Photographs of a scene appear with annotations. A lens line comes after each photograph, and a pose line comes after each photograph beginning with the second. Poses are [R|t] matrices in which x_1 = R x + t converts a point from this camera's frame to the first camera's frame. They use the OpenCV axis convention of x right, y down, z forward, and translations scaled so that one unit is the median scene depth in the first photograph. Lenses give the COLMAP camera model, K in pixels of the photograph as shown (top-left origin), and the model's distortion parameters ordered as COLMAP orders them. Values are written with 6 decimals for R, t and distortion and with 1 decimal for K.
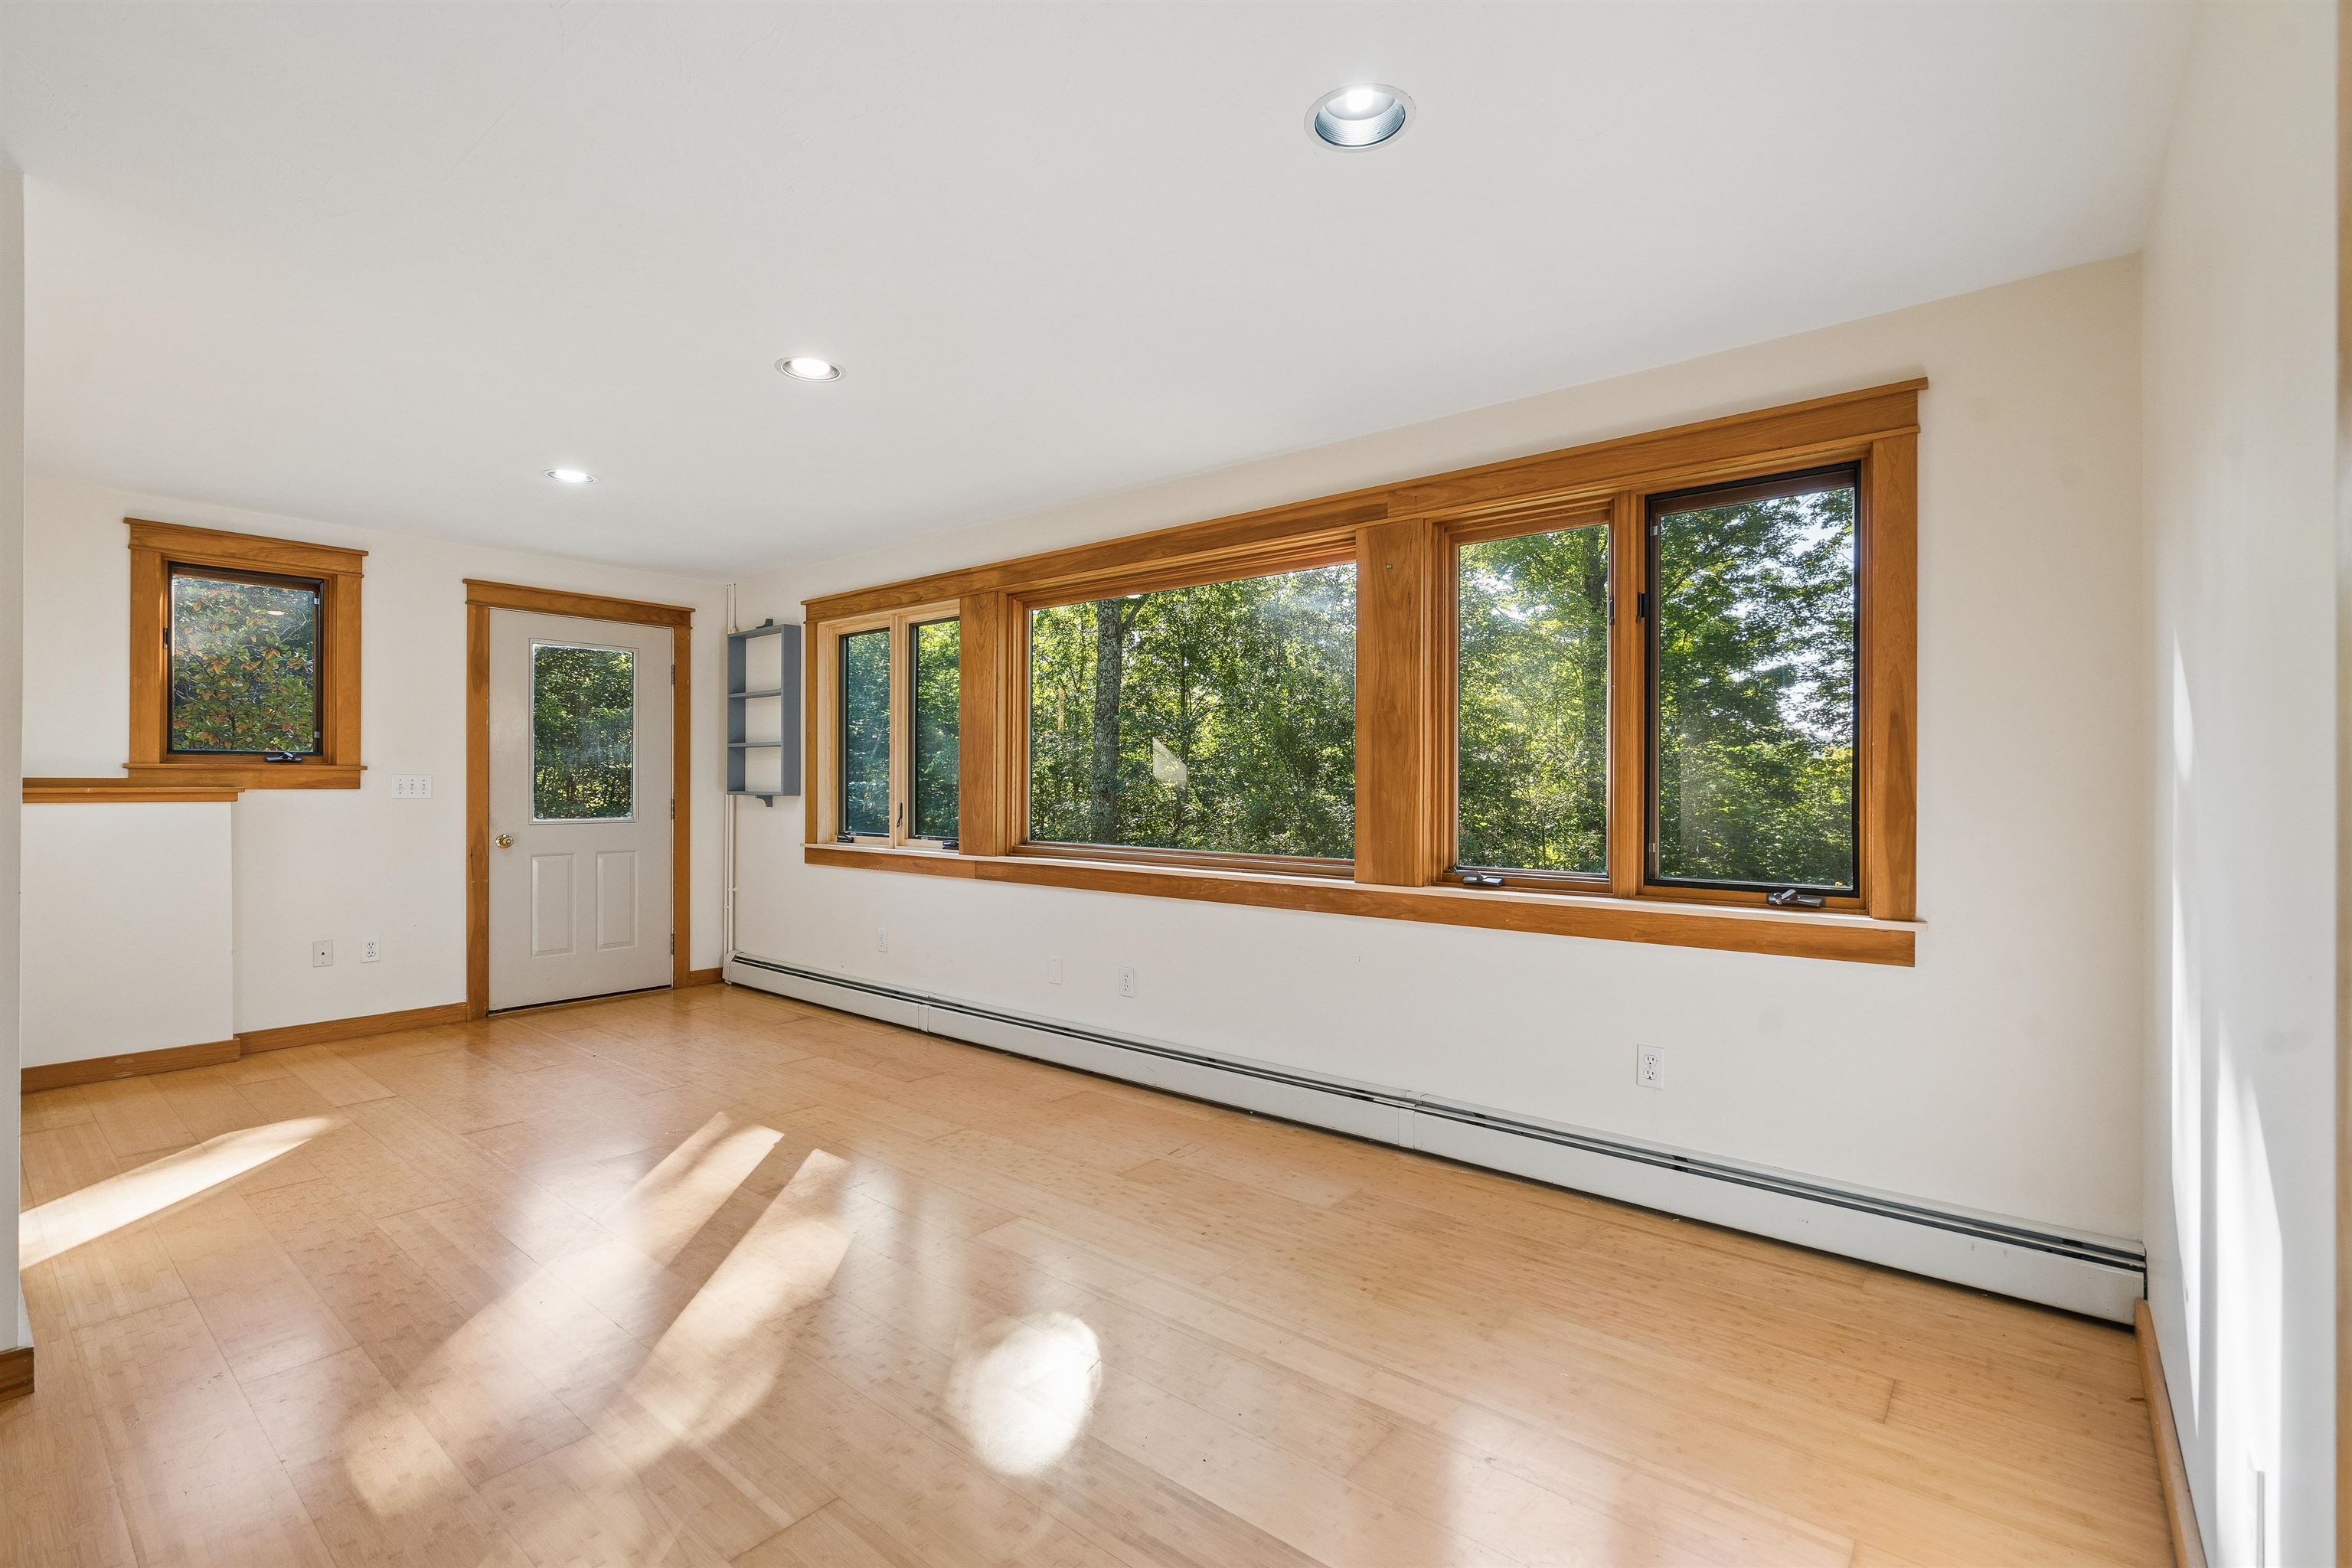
lens RADIAL K [[1060.3, 0, 1162.4], [0, 1060.3, 782.2], [0, 0, 1]] dist [-0.006381, 0.004411]
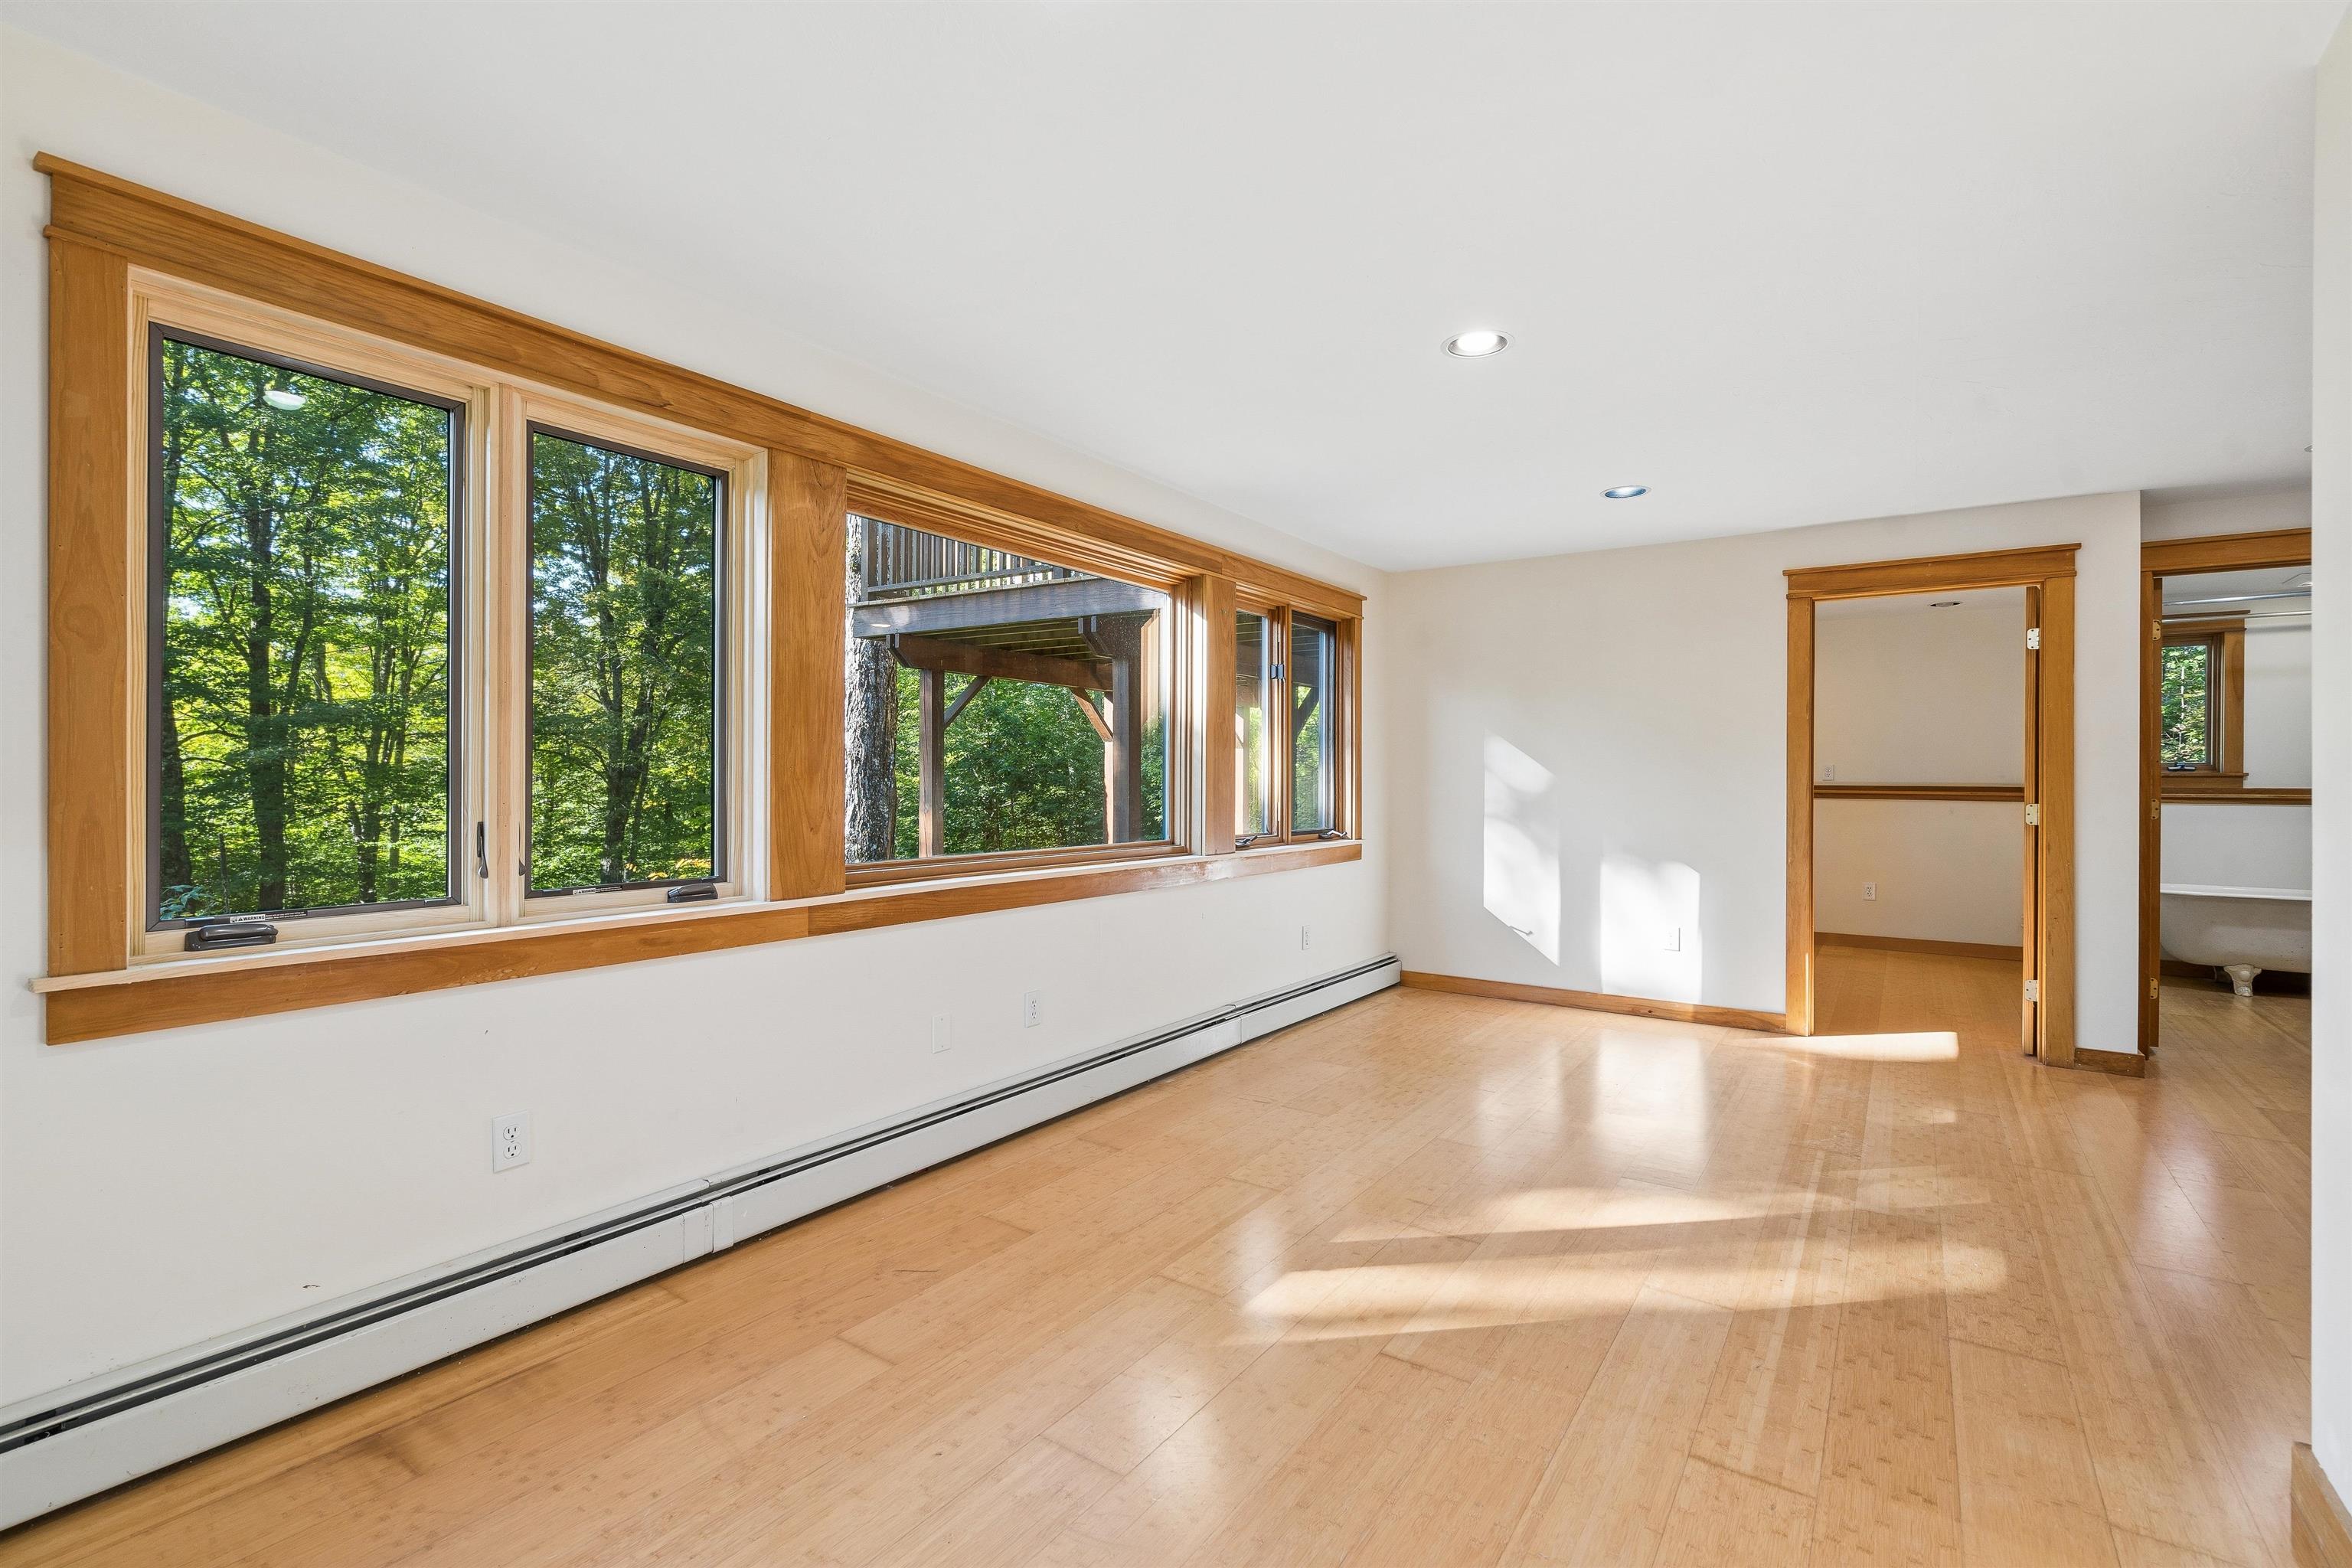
lens RADIAL K [[1060.3, 0, 1171.9], [0, 1060.3, 774.8], [0, 0, 1]] dist [-0.006381, 0.004411]
pose [[-0.094519, -0.002066, 0.995521, -1.080165], [-0.007847, 0.999968, 0.001331, -0.003160], [-0.995492, -0.007686, -0.094532, 1.171290]]
